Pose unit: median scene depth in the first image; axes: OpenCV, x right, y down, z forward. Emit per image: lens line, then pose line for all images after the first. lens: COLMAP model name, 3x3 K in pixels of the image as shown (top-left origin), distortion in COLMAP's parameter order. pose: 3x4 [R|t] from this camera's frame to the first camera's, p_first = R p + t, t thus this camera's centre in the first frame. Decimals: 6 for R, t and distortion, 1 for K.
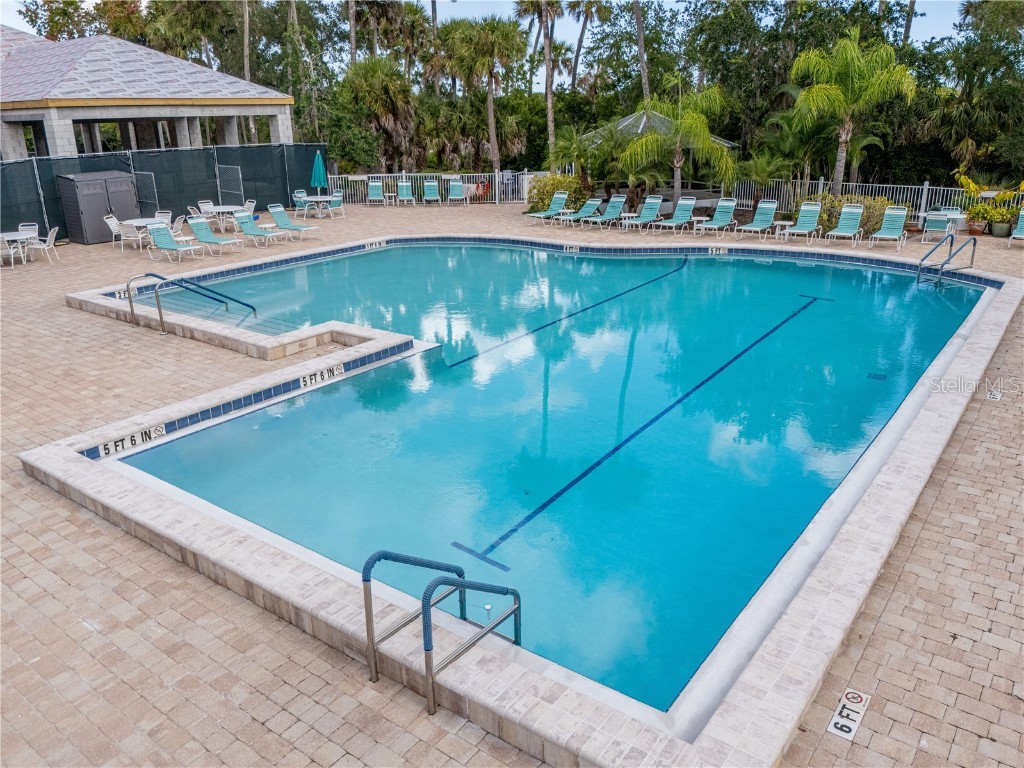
lens RADIAL K [[784.2, 0, 516.4], [0, 784.2, 384.5], [0, 0, 1]] dist [0.013362, -0.043900]
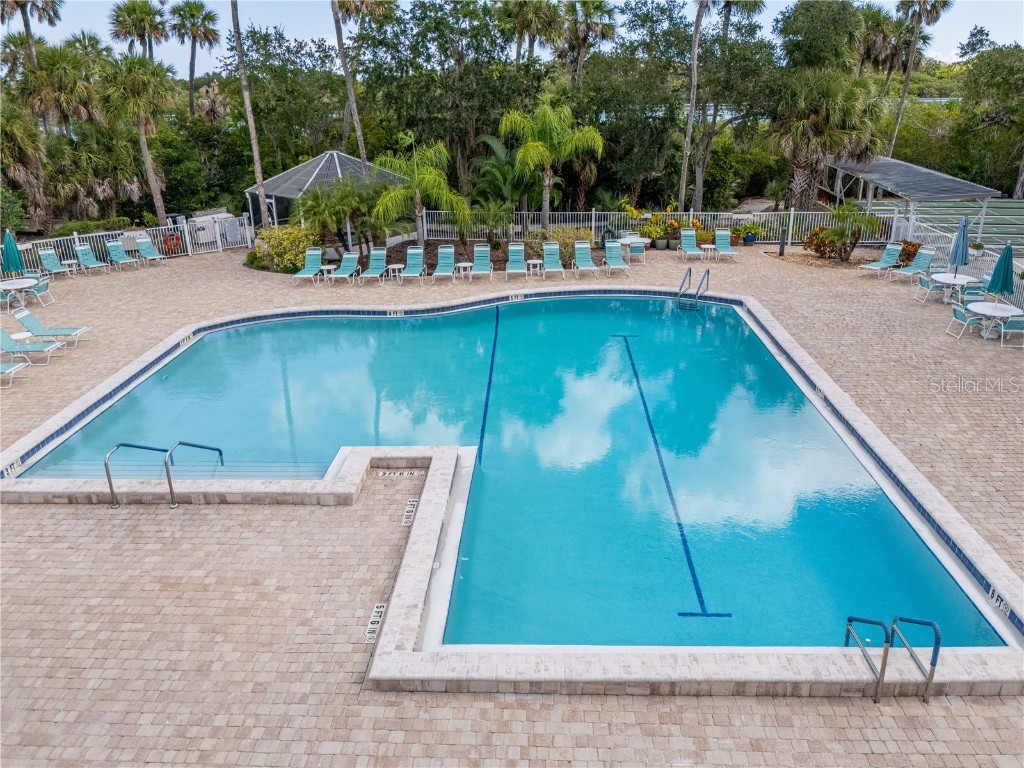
lens RADIAL K [[784.2, 0, 521.1], [0, 784.2, 377.0], [0, 0, 1]] dist [0.013362, -0.043900]
pose [[0.823514, -0.201445, 0.530325, -0.607573], [0.193396, 0.978521, 0.071379, -0.212000], [-0.533313, 0.043781, 0.844784, 0.008206]]
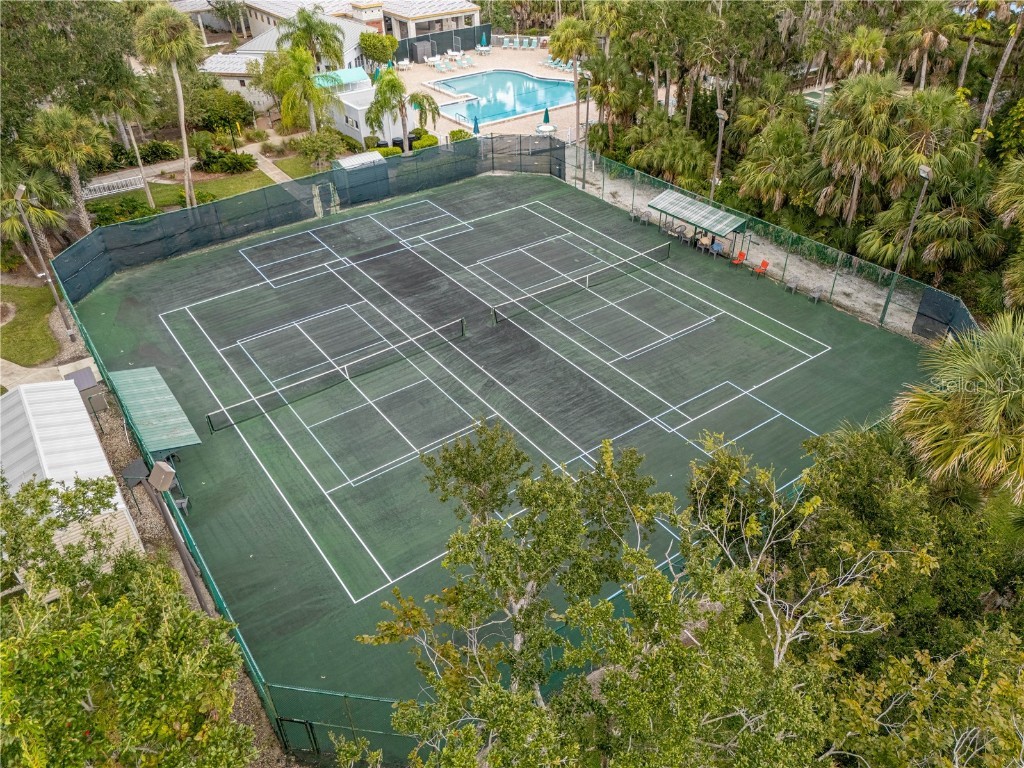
lens RADIAL K [[754.7, 0, 519.2], [0, 754.7, 370.9], [0, 0, 1]] dist [0.060700, -0.041528]
pose [[0.955039, 0.169764, -0.243066, 1.904338], [-0.096083, 0.952814, 0.287945, 0.226377], [0.280480, -0.251644, 0.926286, -4.751371]]
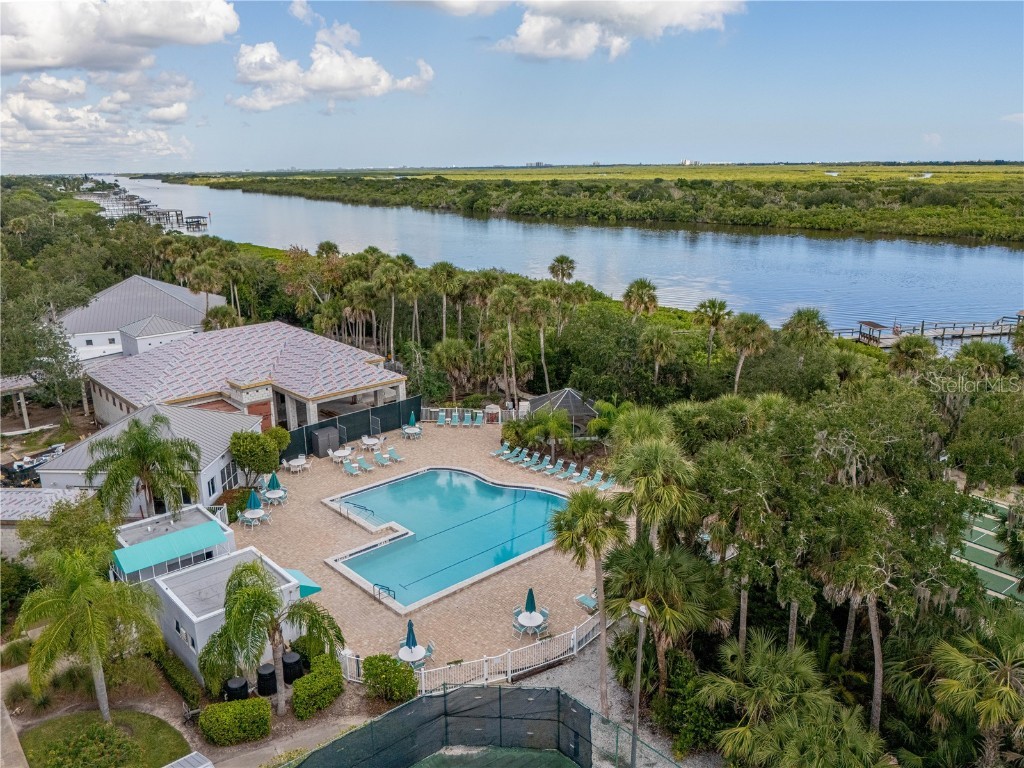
lens RADIAL K [[784.2, 0, 509.4], [0, 784.2, 376.2], [0, 0, 1]] dist [0.013362, -0.043900]
pose [[0.979830, 0.052984, -0.192679, 1.043175], [-0.067442, 0.995316, -0.069266, -0.576946], [0.188107, 0.080863, 0.978814, -2.719586]]
